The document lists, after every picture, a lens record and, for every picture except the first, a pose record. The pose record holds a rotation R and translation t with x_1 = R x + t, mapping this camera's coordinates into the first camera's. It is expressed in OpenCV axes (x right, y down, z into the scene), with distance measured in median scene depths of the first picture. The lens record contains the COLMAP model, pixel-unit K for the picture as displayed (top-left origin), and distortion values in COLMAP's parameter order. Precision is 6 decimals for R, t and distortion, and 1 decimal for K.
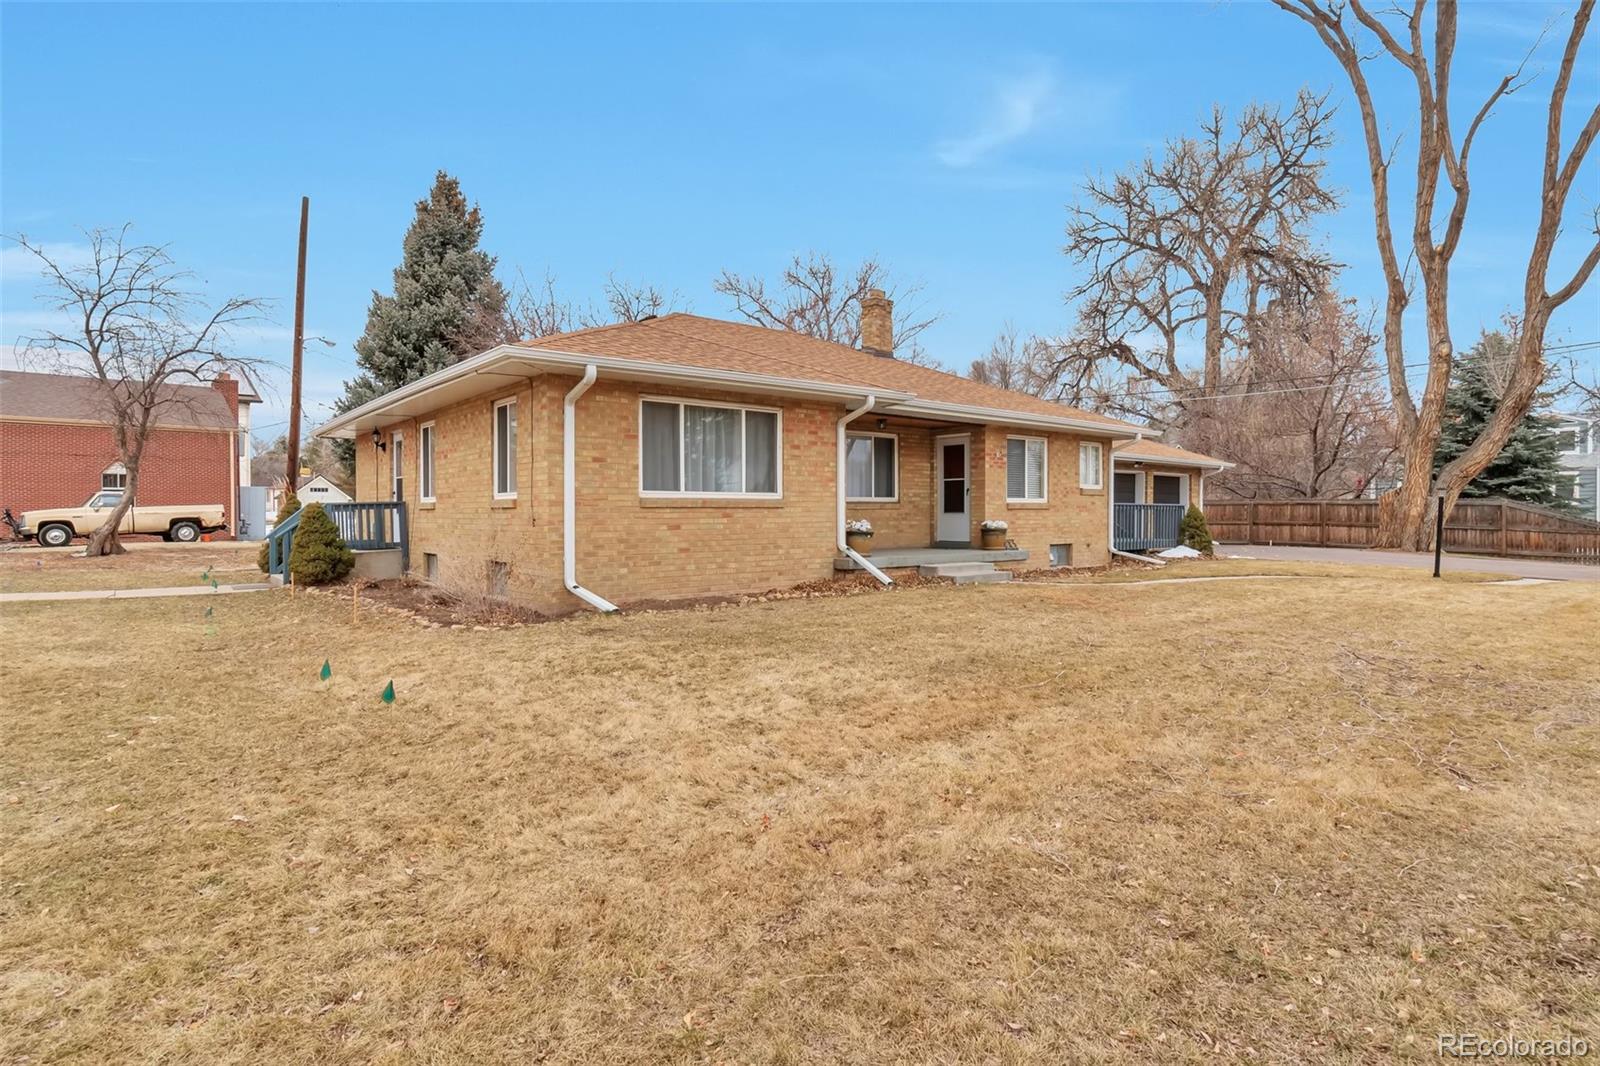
lens RADIAL K [[847.9, 0, 807.6], [0, 847.9, 534.0], [0, 0, 1]] dist [0.000374, -0.000019]
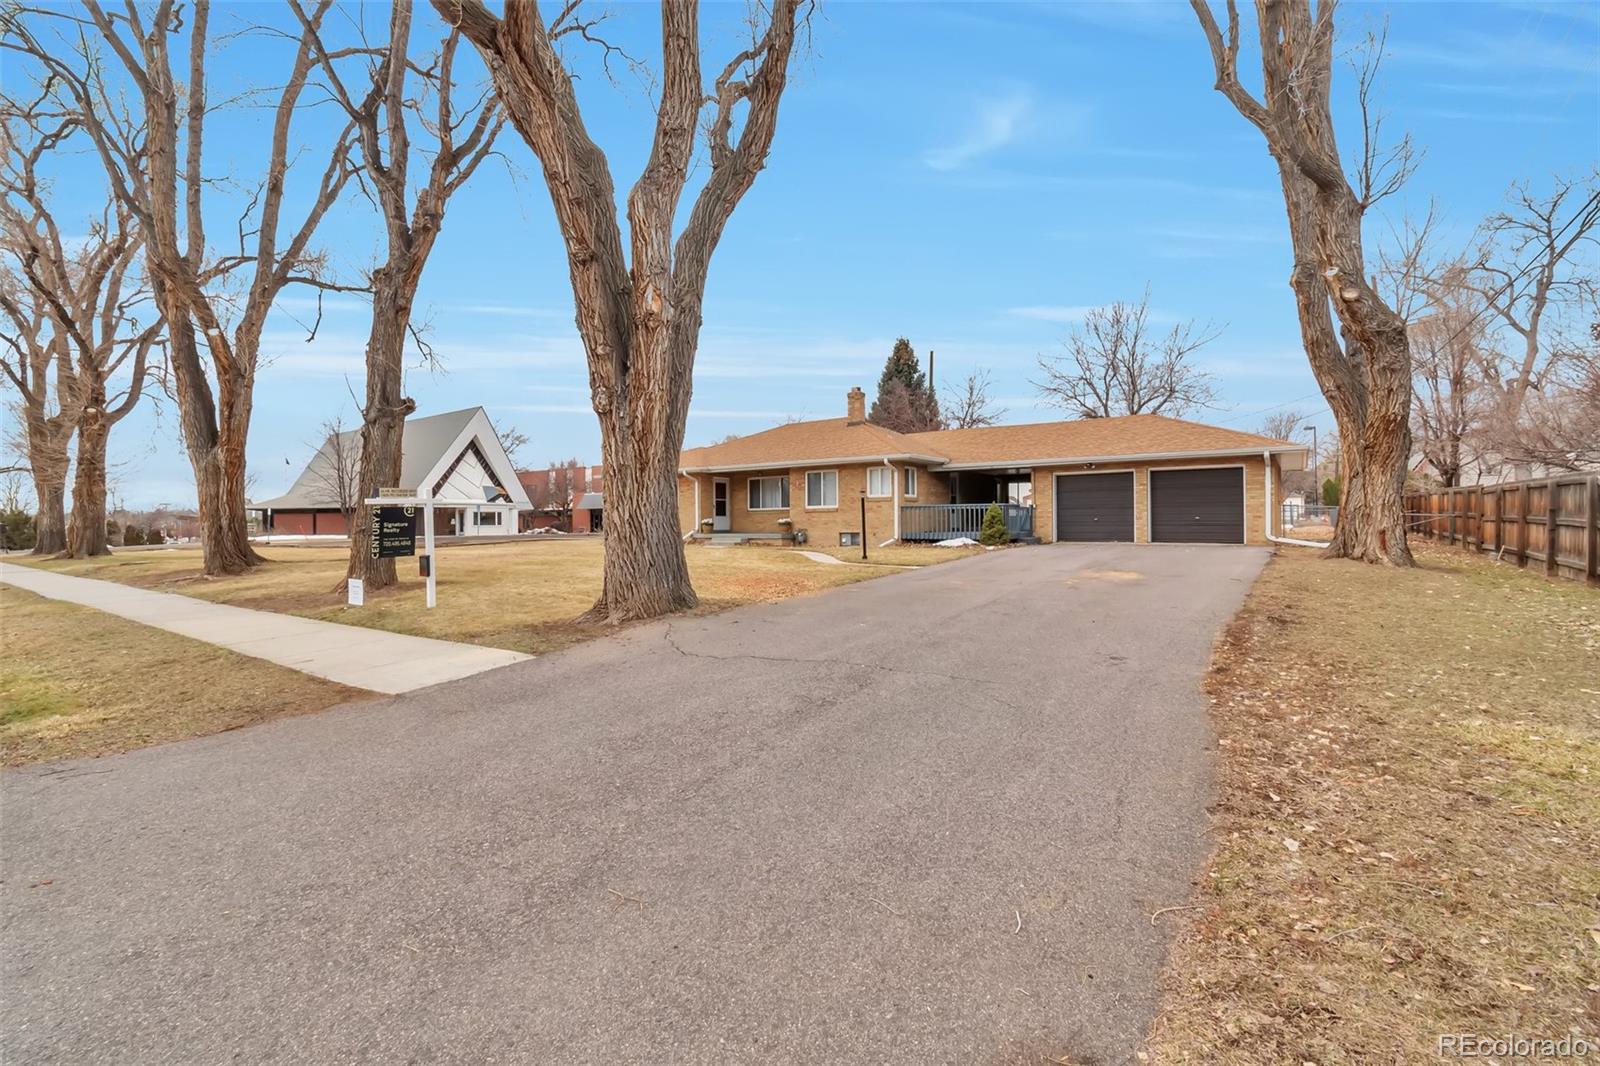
lens RADIAL K [[717.3, 0, 800.7], [0, 717.3, 524.8], [0, 0, 1]] dist [0.000945, -0.000121]
pose [[0.241117, 0.000994, -0.970496, 2.084611], [-0.009594, 0.999953, -0.001359, 0.000493], [0.970449, 0.009639, 0.241115, 0.735368]]
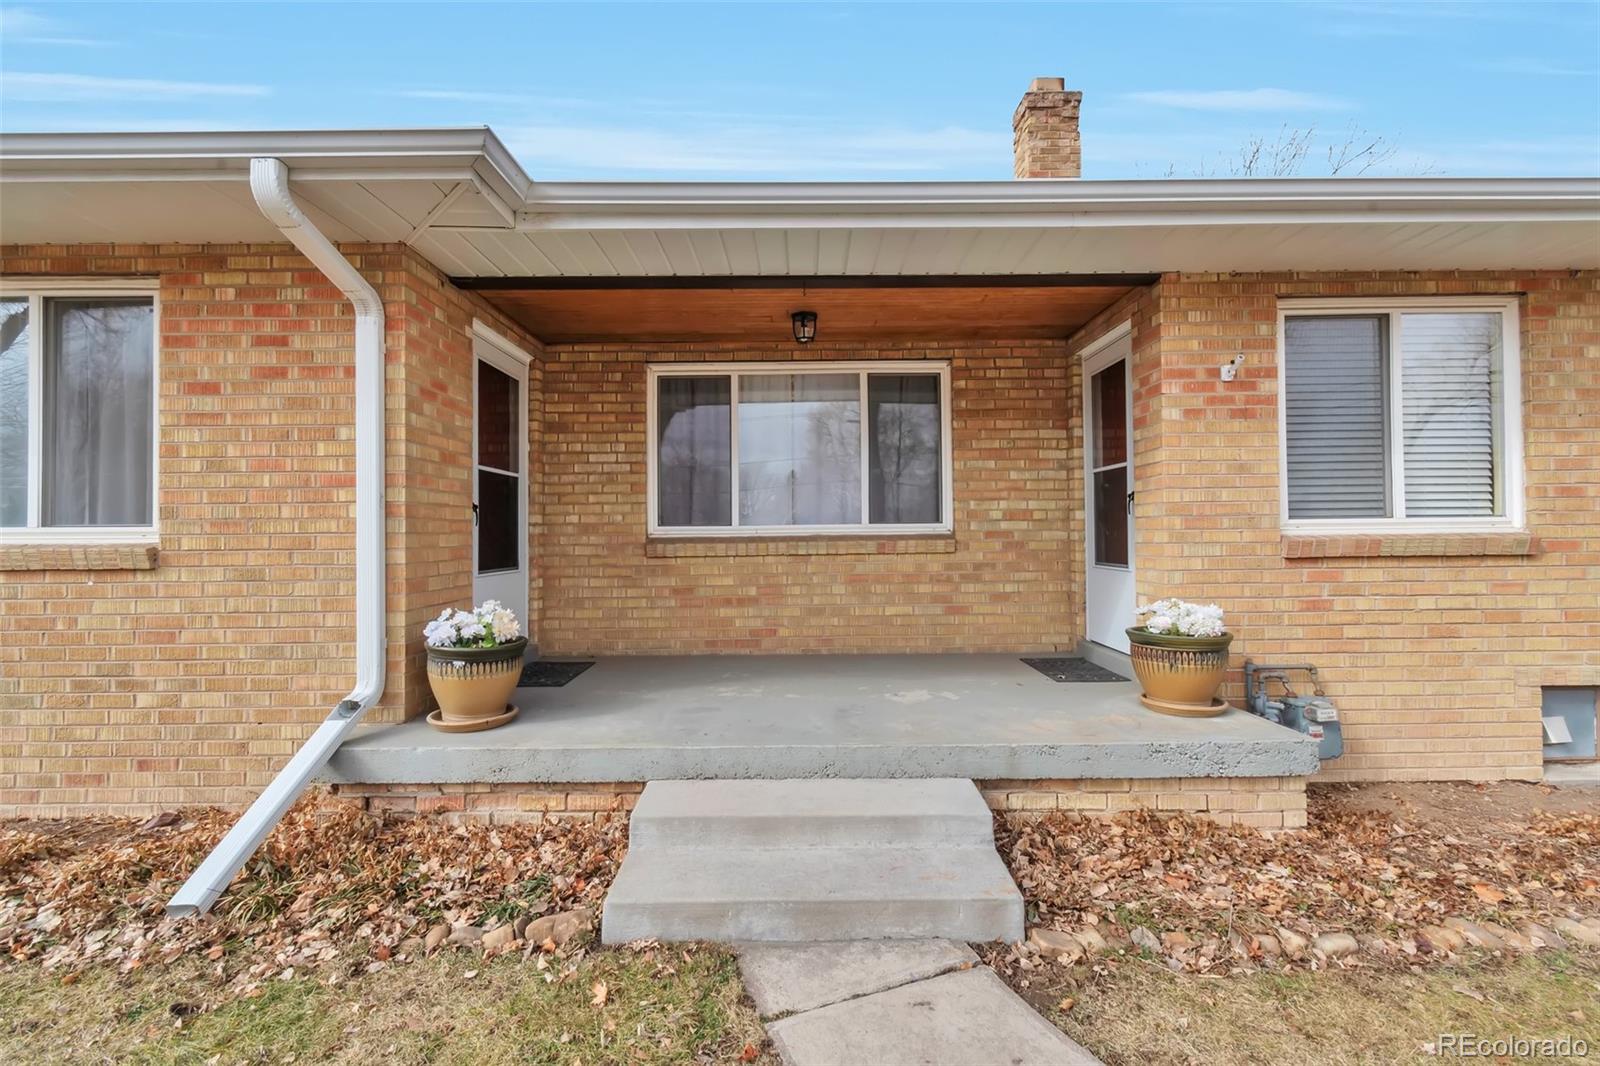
lens RADIAL K [[717.3, 0, 796.8], [0, 717.3, 525.0], [0, 0, 1]] dist [0.000945, -0.000121]
pose [[0.769342, -0.011740, -0.638730, 0.315199], [-0.009112, 0.999528, -0.029346, -0.038271], [0.638773, 0.028397, 0.768871, 0.845784]]
